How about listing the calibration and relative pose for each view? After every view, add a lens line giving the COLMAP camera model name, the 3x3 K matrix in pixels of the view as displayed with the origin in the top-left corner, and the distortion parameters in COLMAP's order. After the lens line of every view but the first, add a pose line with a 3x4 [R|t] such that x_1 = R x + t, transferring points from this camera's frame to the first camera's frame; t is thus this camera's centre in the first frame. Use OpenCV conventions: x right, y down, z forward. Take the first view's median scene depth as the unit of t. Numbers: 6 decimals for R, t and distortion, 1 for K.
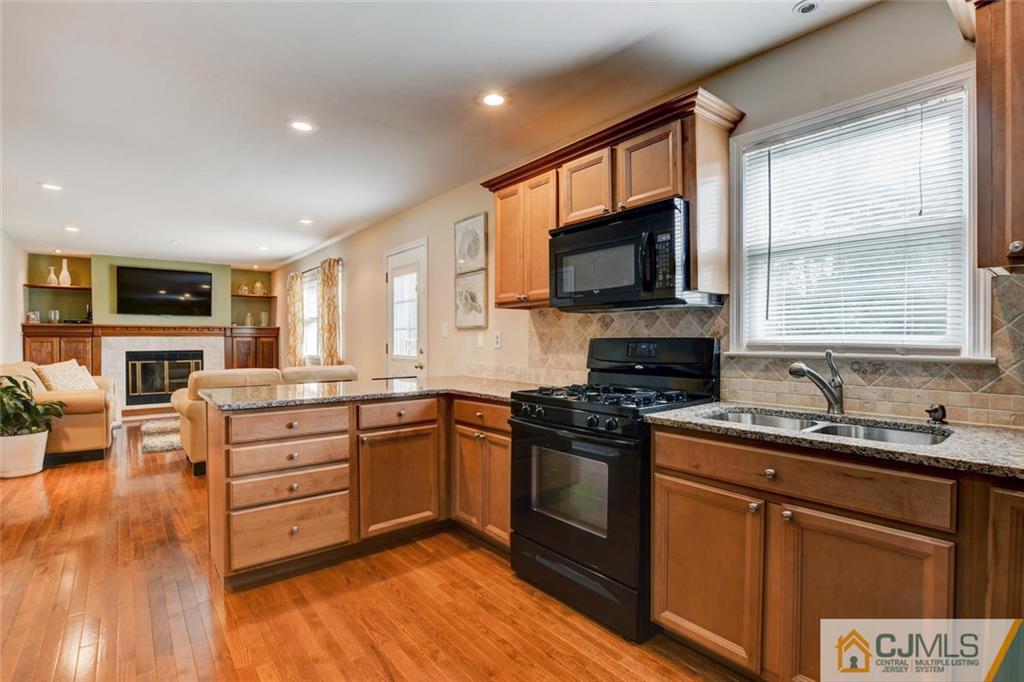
lens RADIAL K [[498.1, 0, 502.1], [0, 498.1, 341.7], [0, 0, 1]] dist [-0.003768, -0.001318]
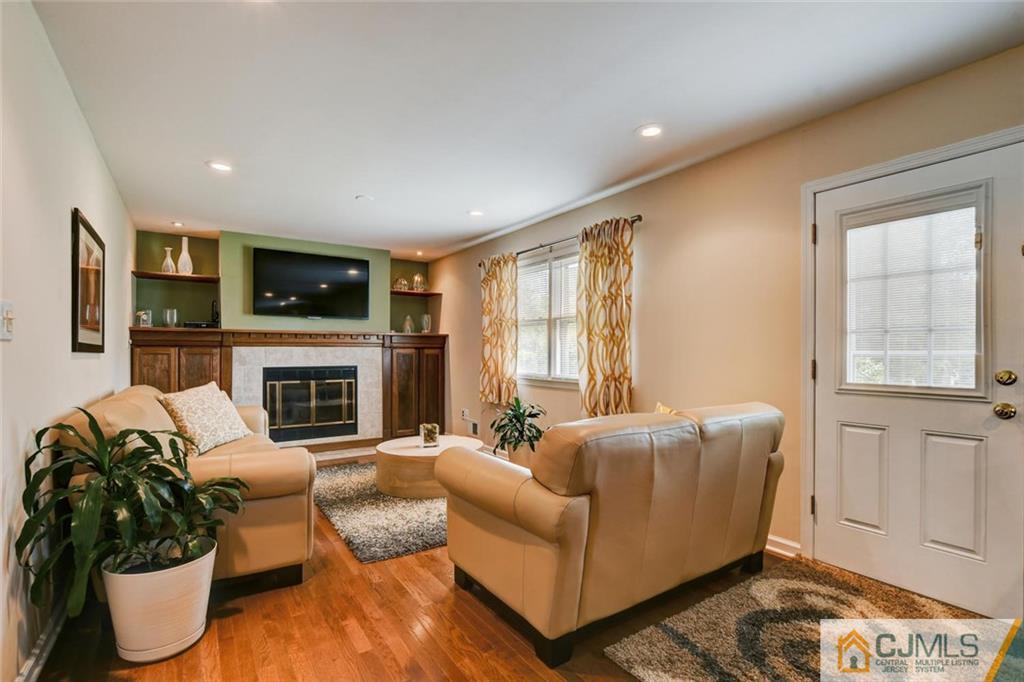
lens RADIAL K [[498.1, 0, 513.0], [0, 498.1, 347.9], [0, 0, 1]] dist [-0.003768, -0.001318]
pose [[0.997028, 0.002474, -0.077001, -0.356262], [-0.003396, 0.999924, -0.011853, -0.001401], [0.076966, 0.012079, 0.996961, 0.326652]]
